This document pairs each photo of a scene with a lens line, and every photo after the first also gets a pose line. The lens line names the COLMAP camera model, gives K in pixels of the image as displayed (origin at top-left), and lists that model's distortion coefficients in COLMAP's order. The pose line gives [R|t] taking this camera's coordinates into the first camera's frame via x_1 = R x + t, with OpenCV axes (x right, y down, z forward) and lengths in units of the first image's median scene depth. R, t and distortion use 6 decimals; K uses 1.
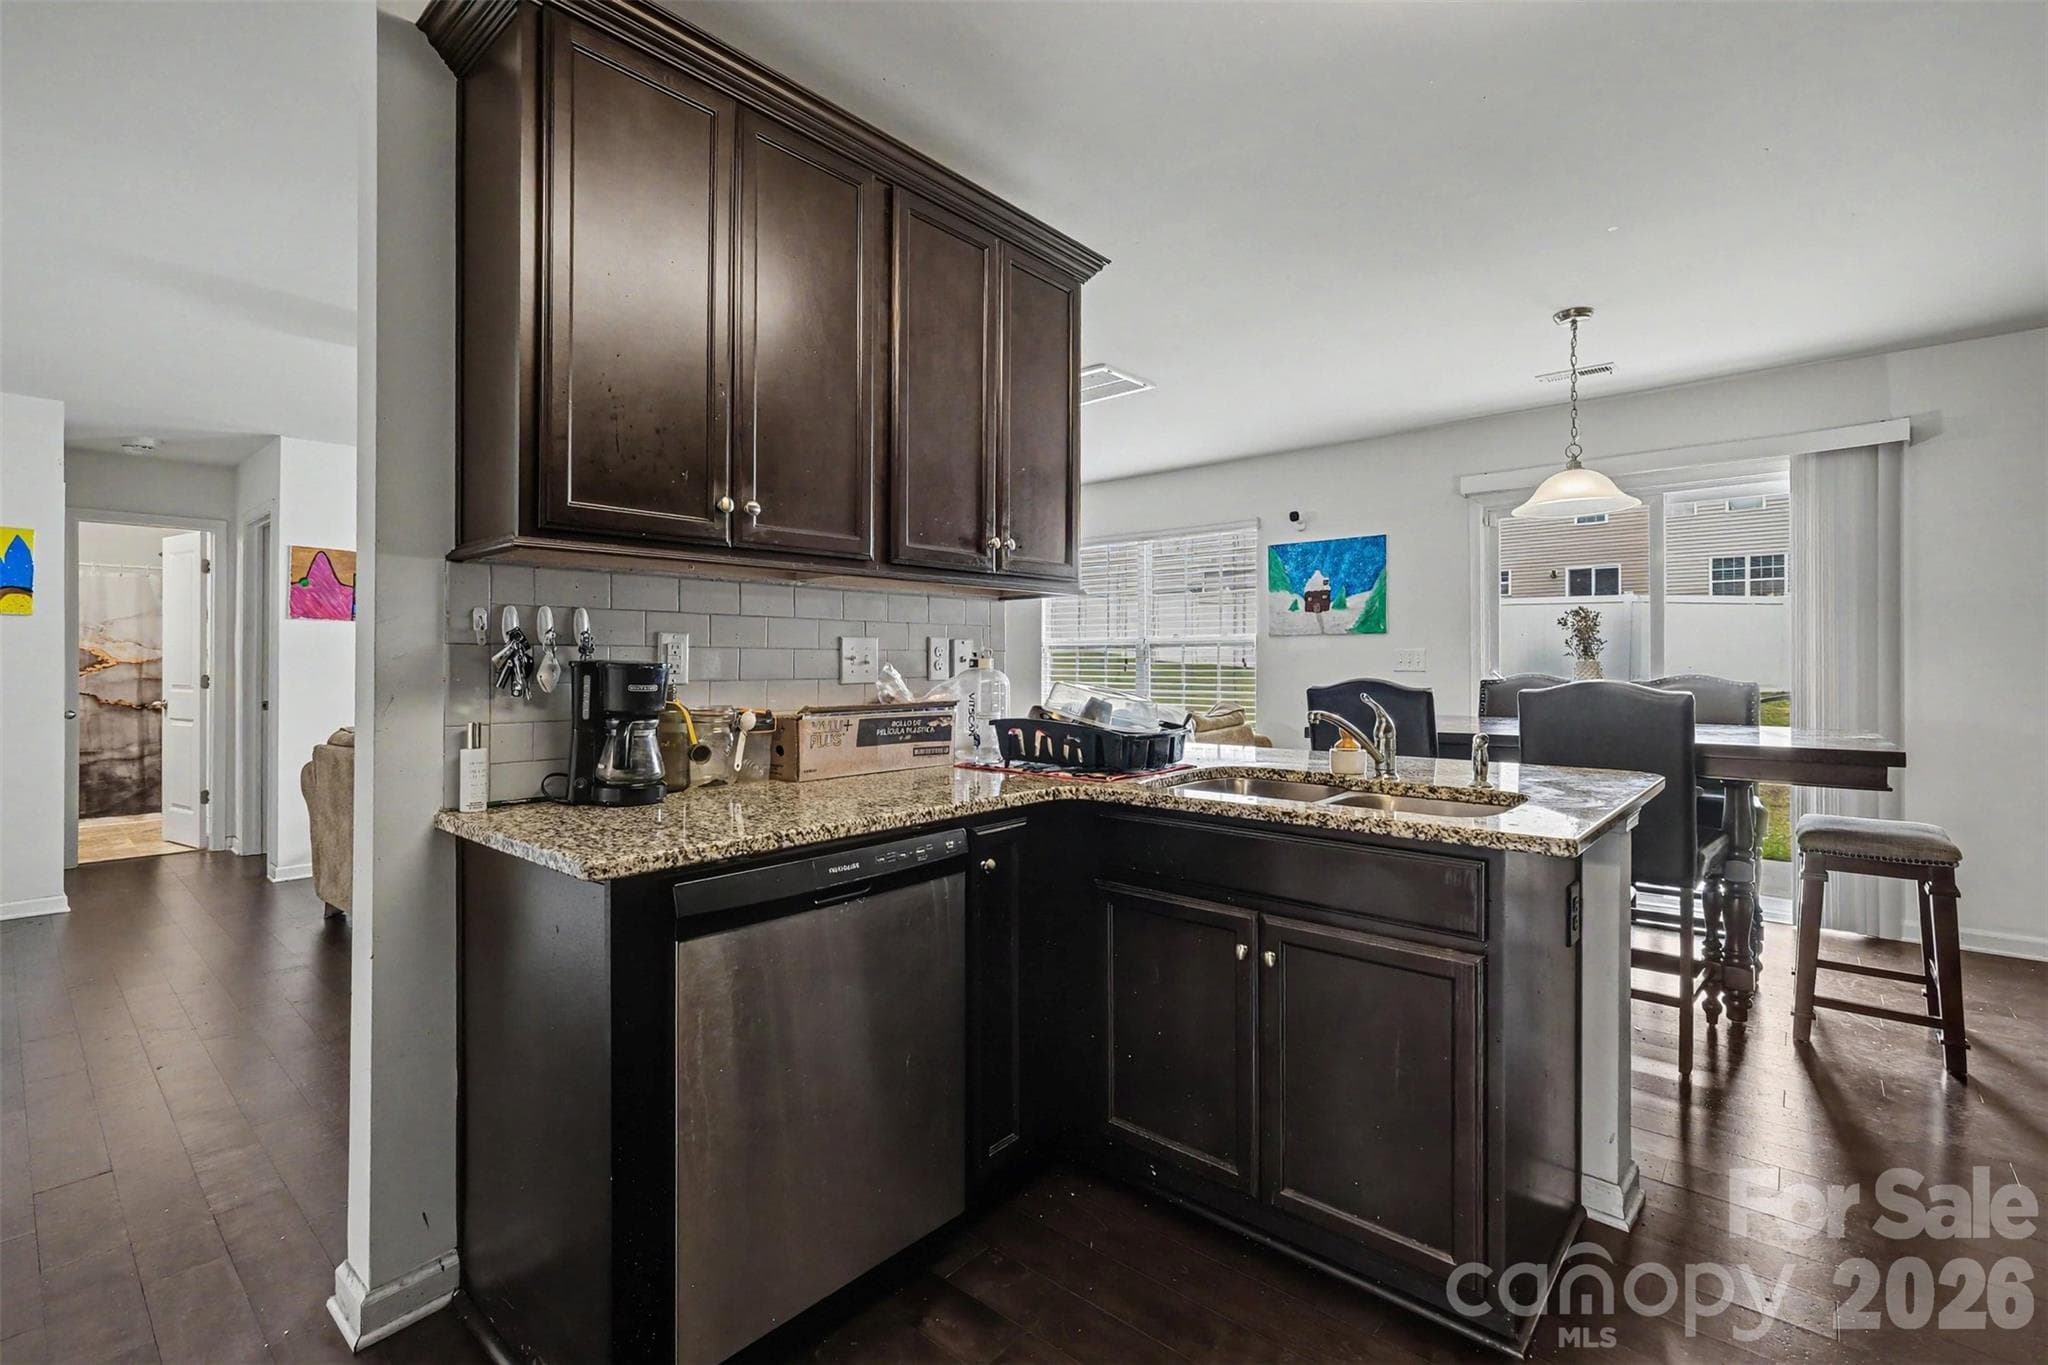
lens RADIAL K [[909.8, 0, 1011.4], [0, 909.8, 664.0], [0, 0, 1]] dist [0.001183, 0.000551]
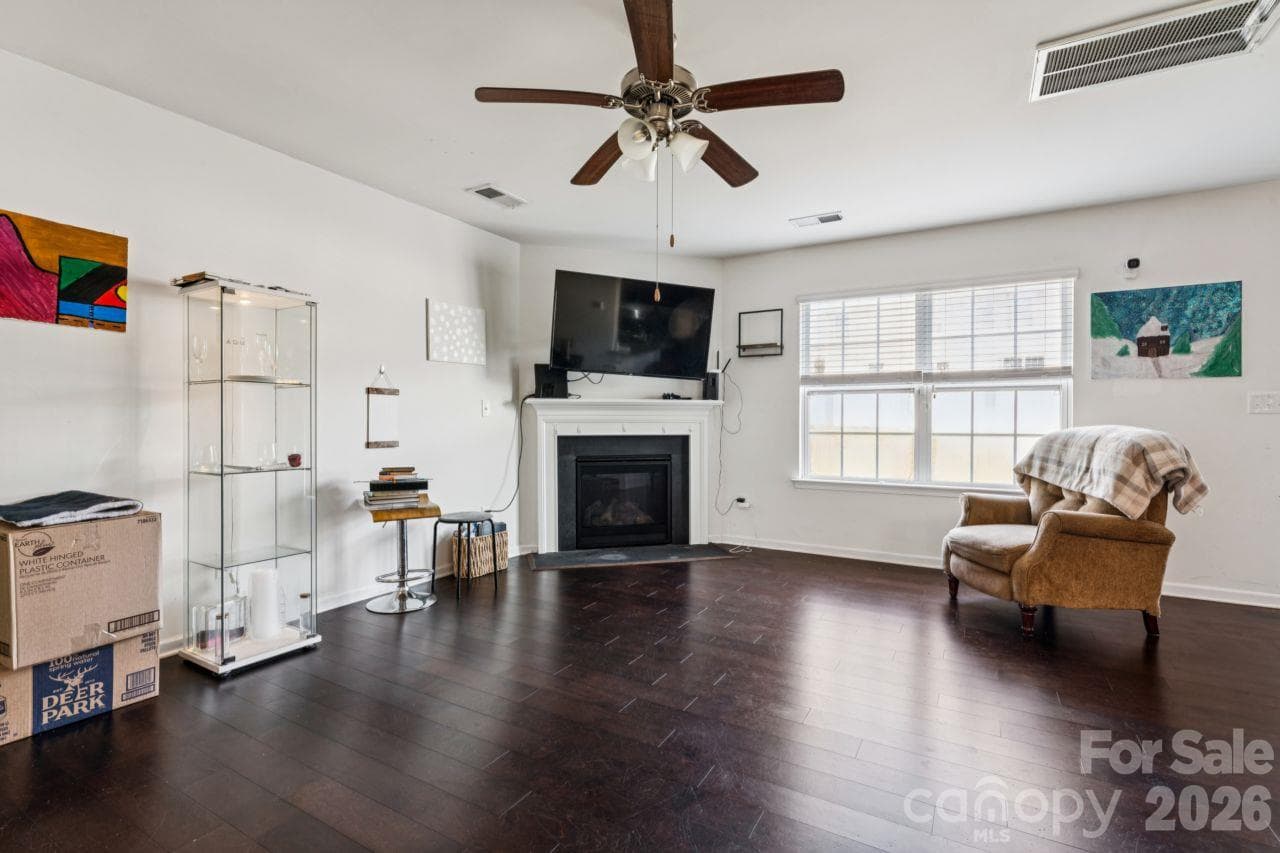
lens RADIAL K [[586.3, 0, 645.5], [0, 586.3, 421.2], [0, 0, 1]] dist [-0.004888, -0.000421]
pose [[0.981664, 0.007993, 0.190451, -0.369530], [-0.007890, 0.999968, -0.001301, 0.022283], [-0.190456, -0.000225, 0.981696, 0.475038]]
